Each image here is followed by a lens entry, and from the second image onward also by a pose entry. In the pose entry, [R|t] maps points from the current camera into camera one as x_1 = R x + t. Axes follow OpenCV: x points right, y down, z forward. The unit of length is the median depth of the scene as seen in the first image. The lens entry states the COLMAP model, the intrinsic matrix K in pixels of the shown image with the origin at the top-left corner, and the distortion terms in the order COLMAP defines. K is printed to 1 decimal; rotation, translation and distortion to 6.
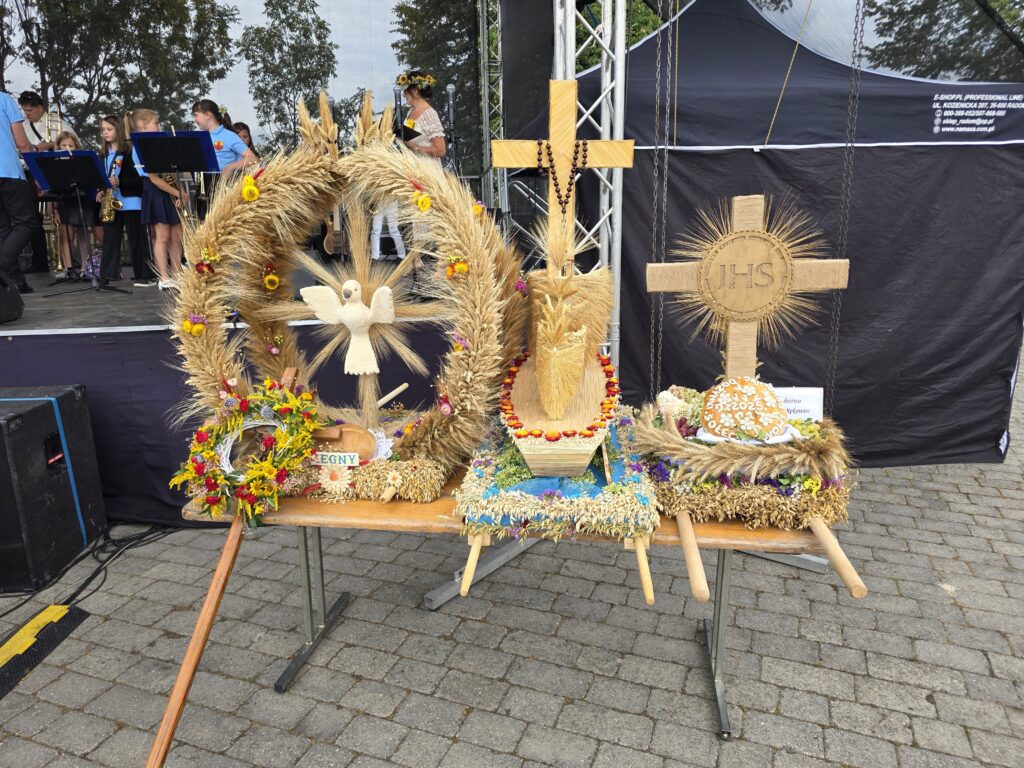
lens RADIAL K [[694.9, 0, 512.0], [0, 694.9, 384.0], [0, 0, 1]] dist [0.034720, -0.004139]
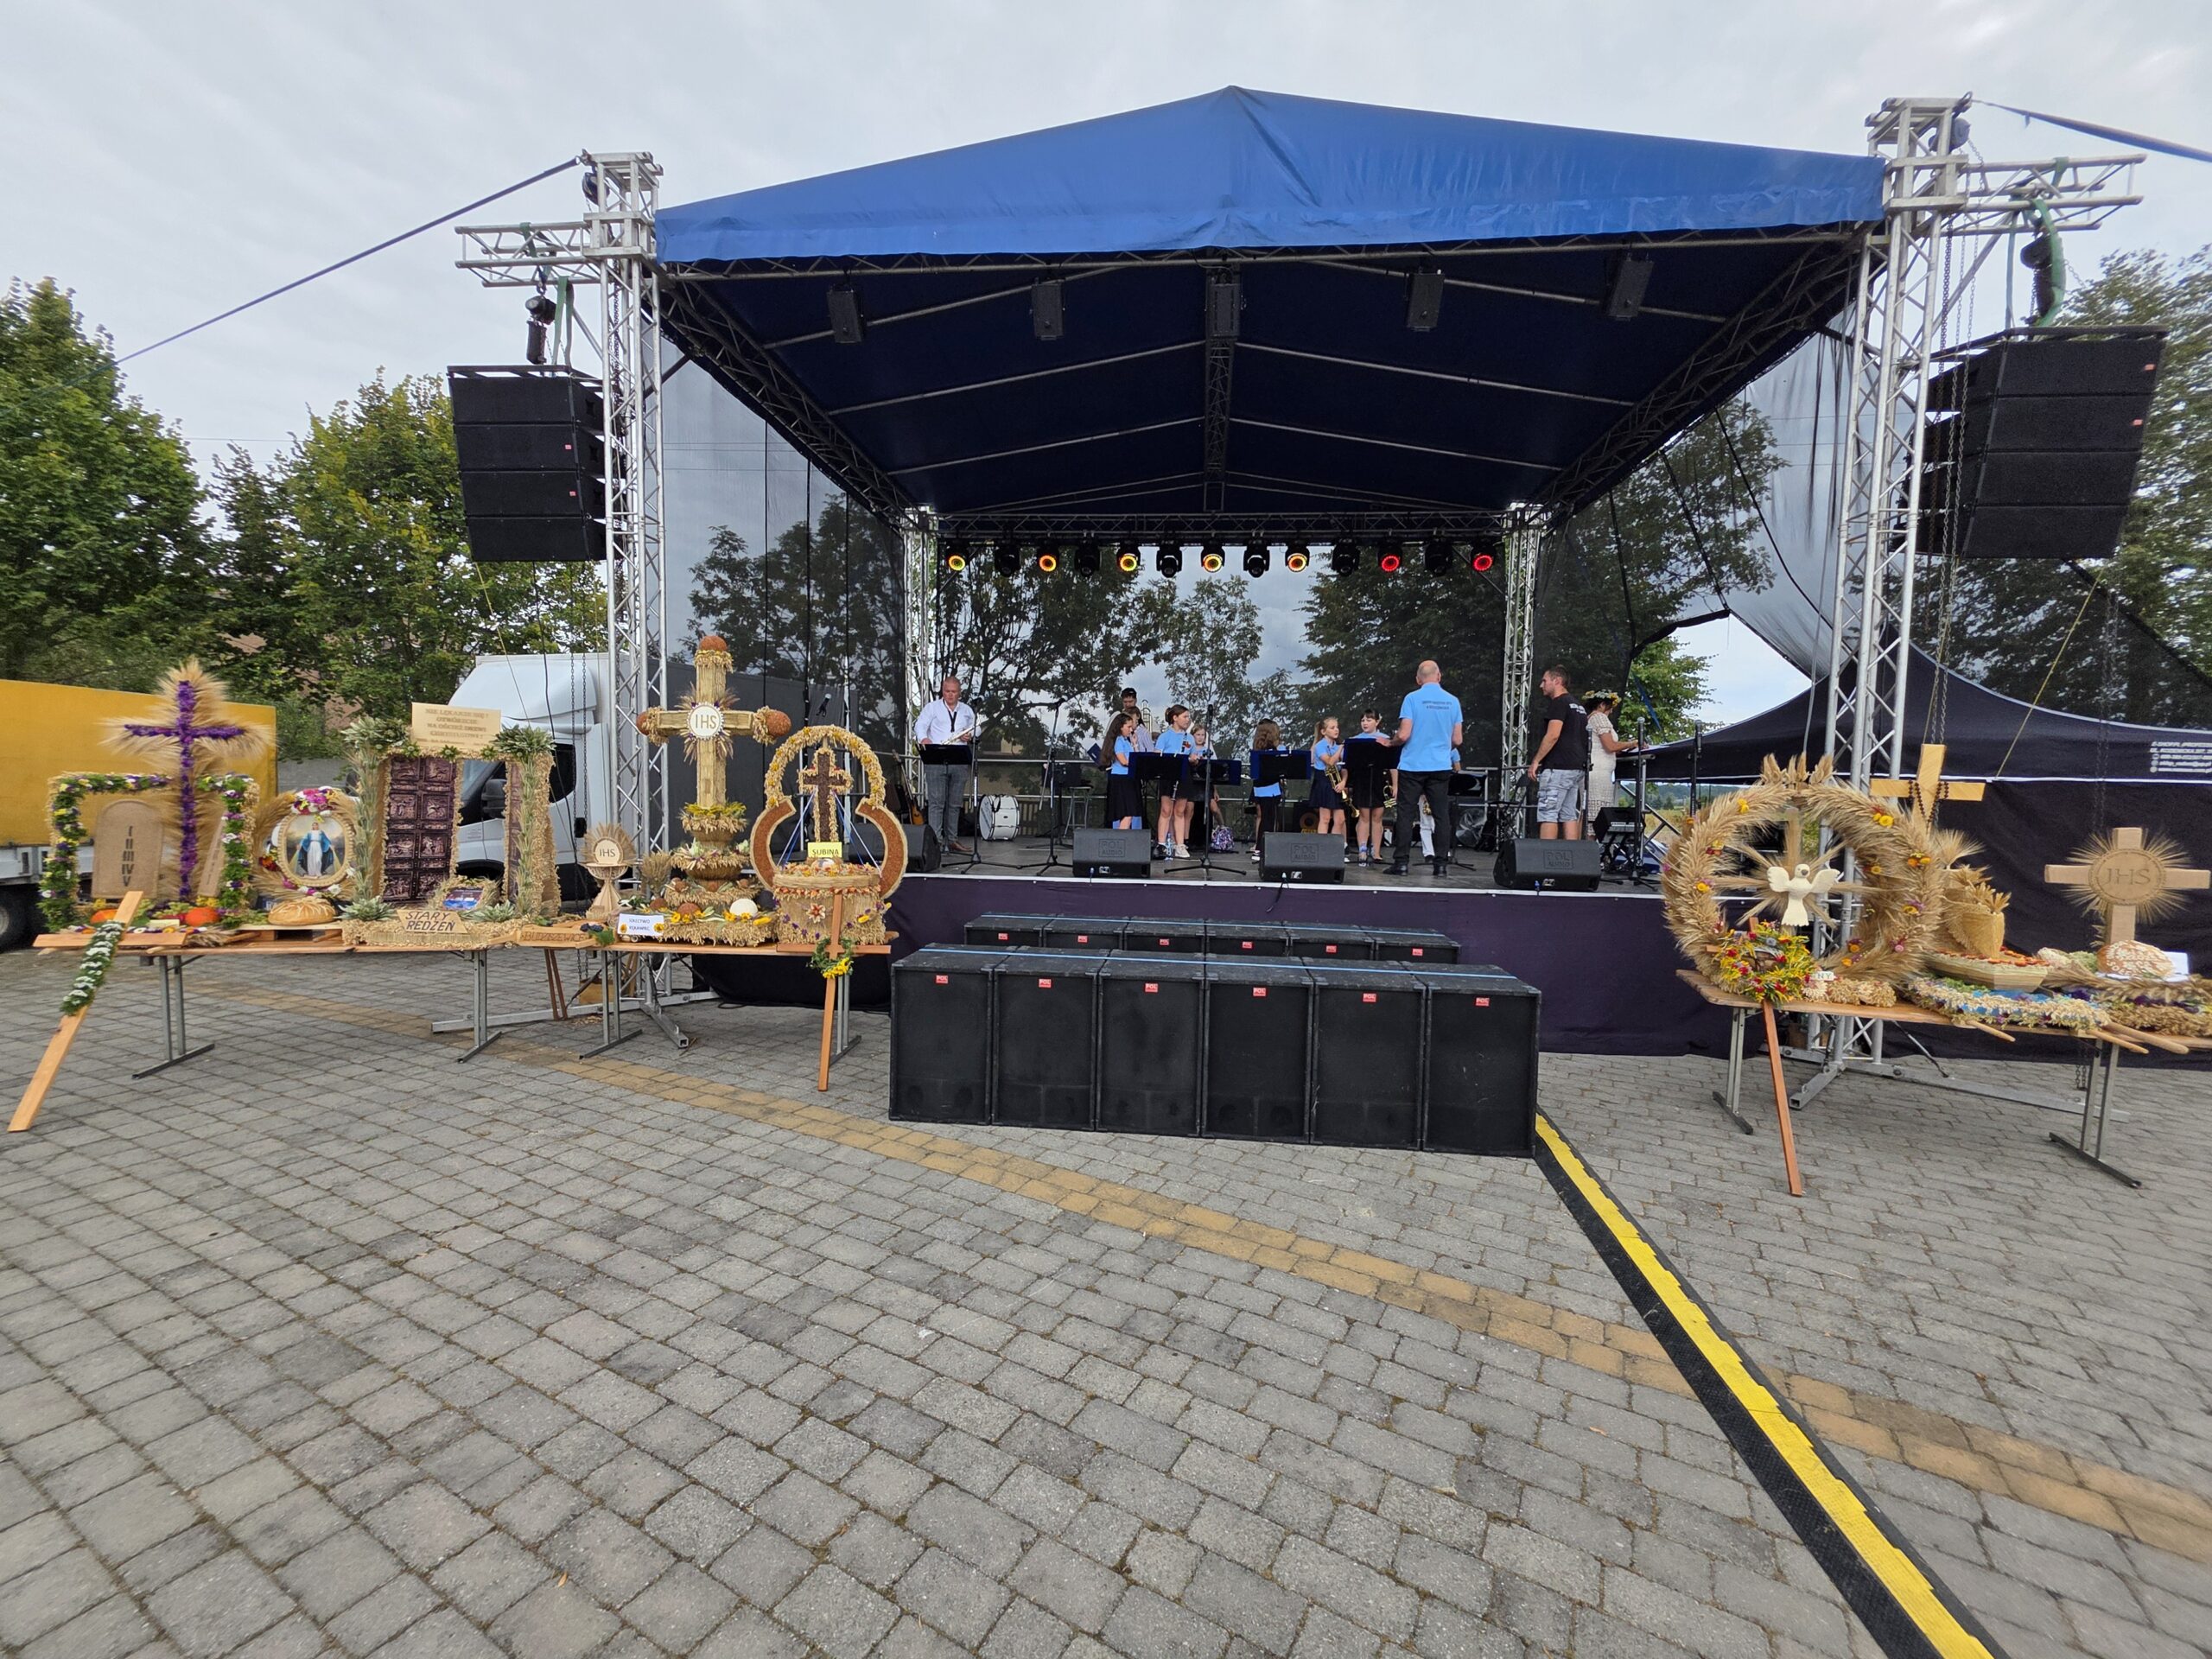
lens RADIAL K [[883.8, 0, 1106.0], [0, 883.8, 829.5], [0, 0, 1]] dist [-0.008700, -0.000038]
pose [[0.975332, 0.056210, -0.213469, -1.455906], [-0.096556, 0.978252, -0.183574, 0.316764], [0.198507, 0.199657, 0.959548, -1.330931]]
